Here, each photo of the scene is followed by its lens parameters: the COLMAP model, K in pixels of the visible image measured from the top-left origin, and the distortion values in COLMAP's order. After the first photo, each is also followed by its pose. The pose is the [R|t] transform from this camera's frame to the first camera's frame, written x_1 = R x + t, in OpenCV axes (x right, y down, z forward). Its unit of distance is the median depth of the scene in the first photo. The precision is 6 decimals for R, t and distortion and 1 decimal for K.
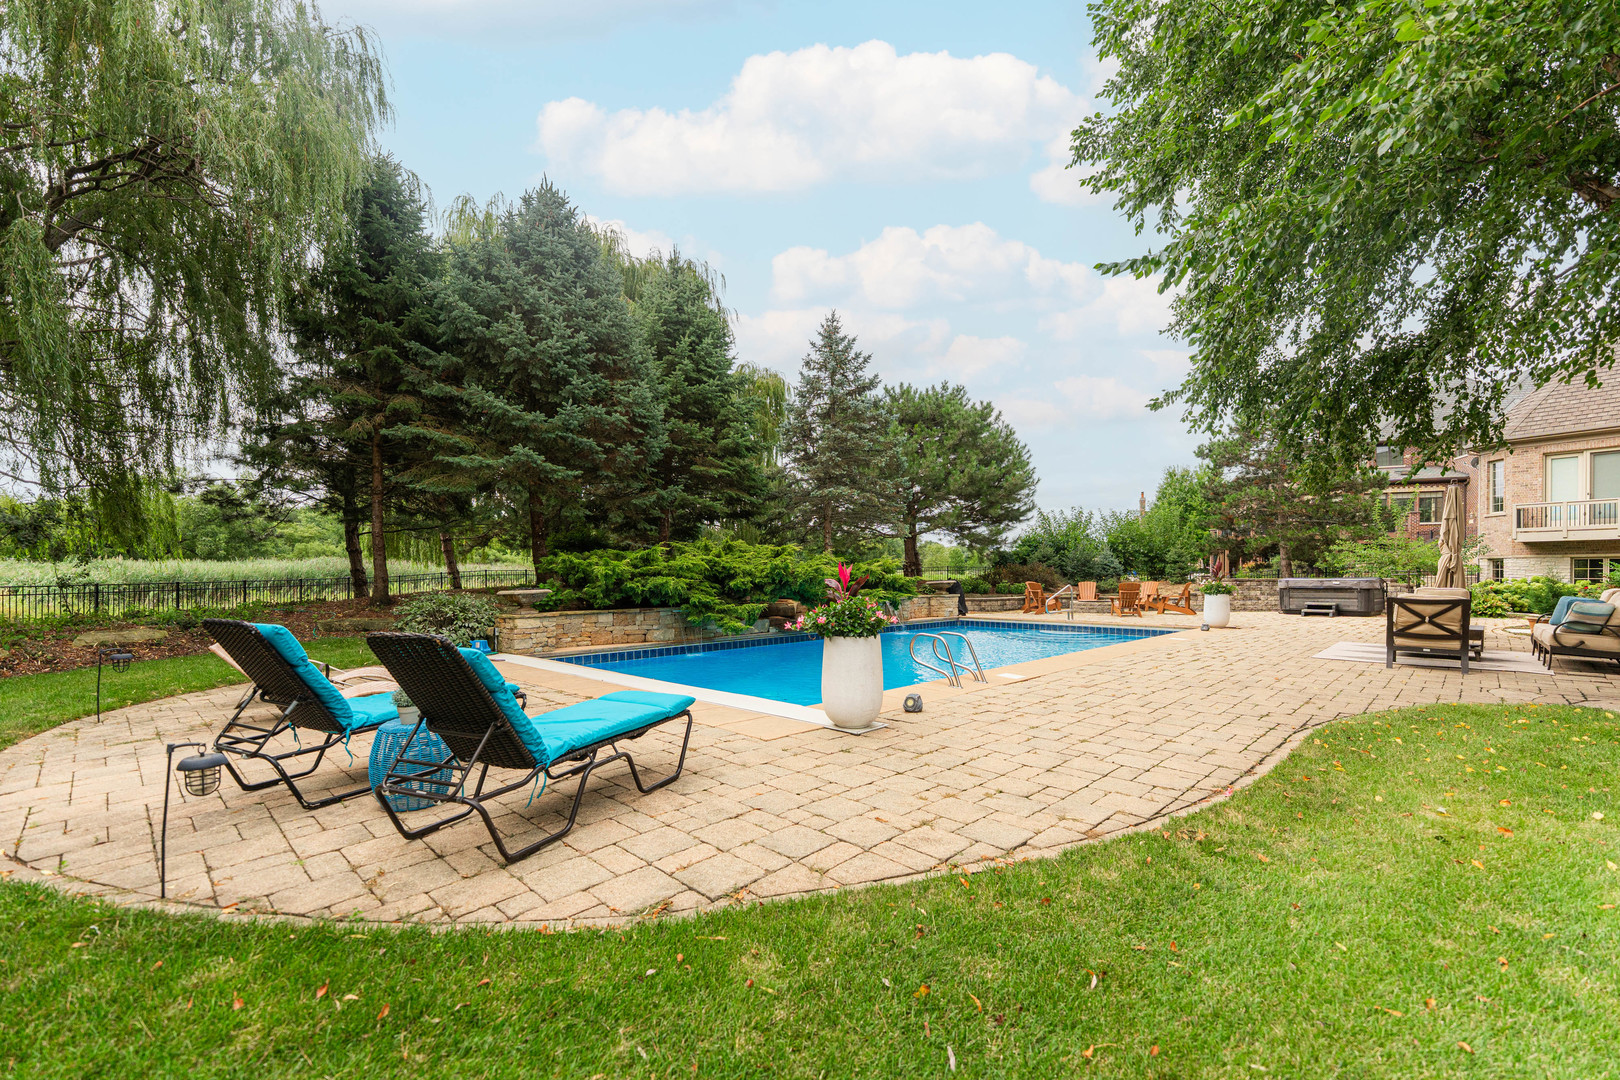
lens RADIAL K [[618.0, 0, 800.2], [0, 618.0, 573.8], [0, 0, 1]] dist [-0.000924, -0.000100]
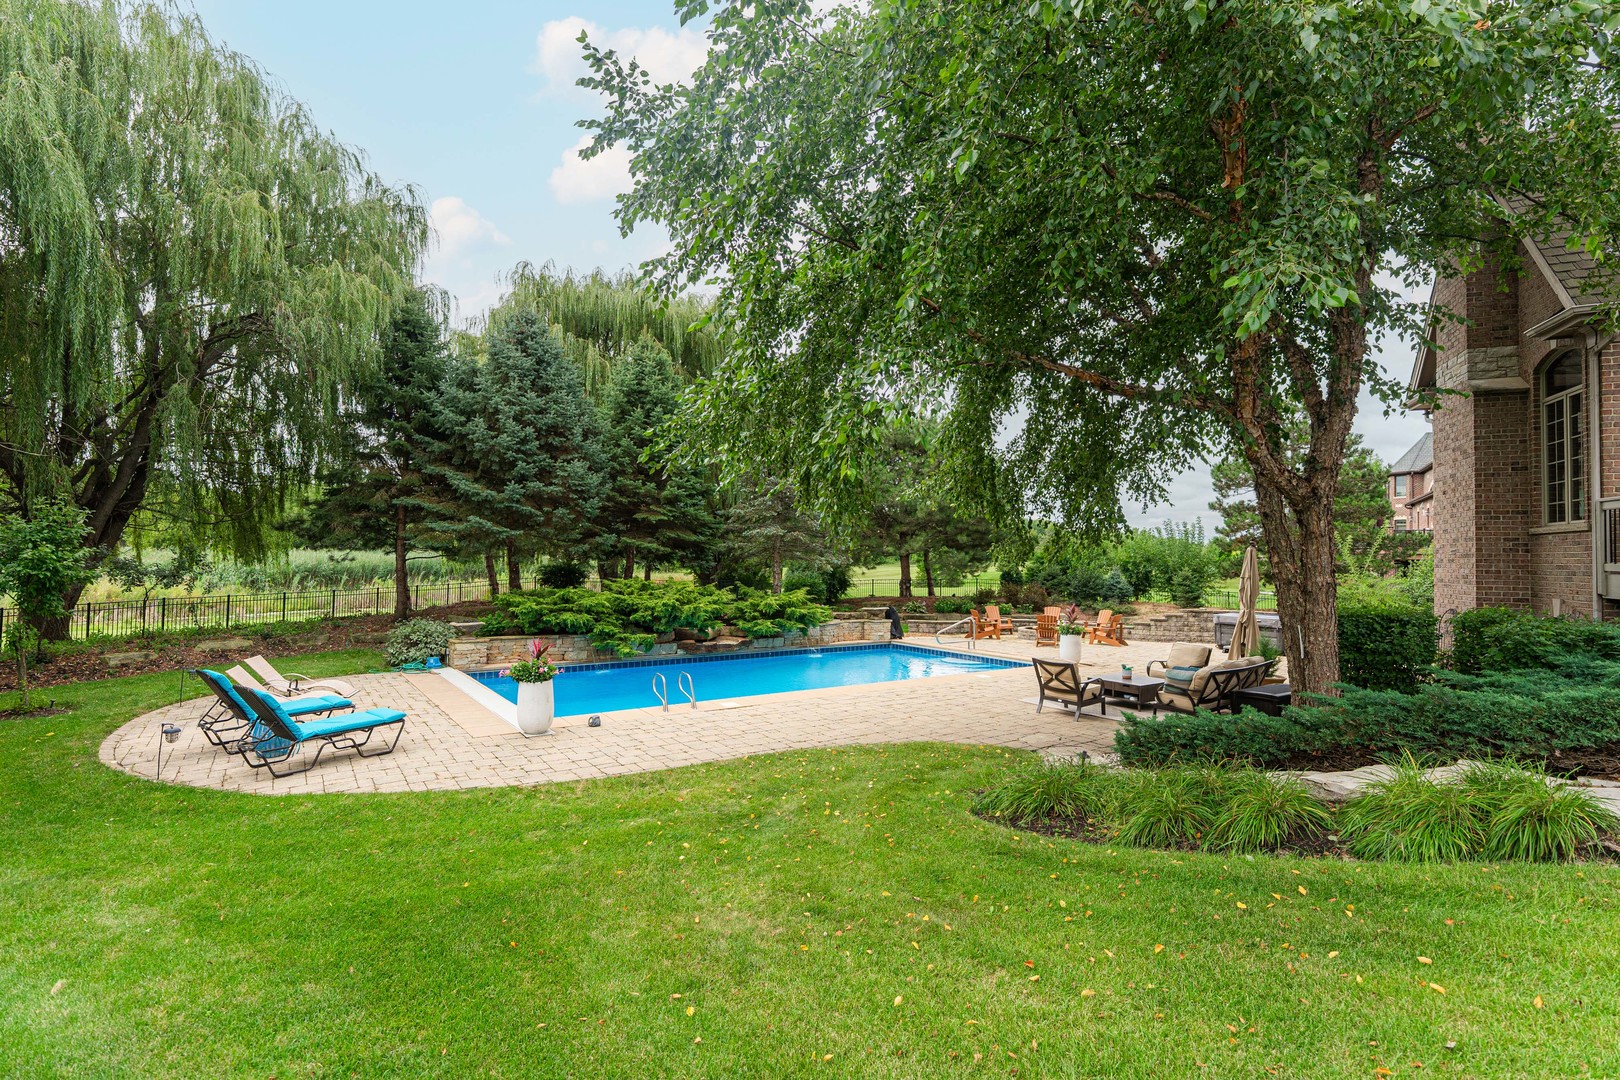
lens RADIAL K [[658.4, 0, 805.9], [0, 658.4, 544.4], [0, 0, 1]] dist [0.001473, -0.003038]
pose [[0.986408, 0.012473, -0.163842, 0.482214], [-0.017683, 0.999382, -0.030377, -0.102531], [0.163362, 0.032862, 0.986019, -0.308364]]
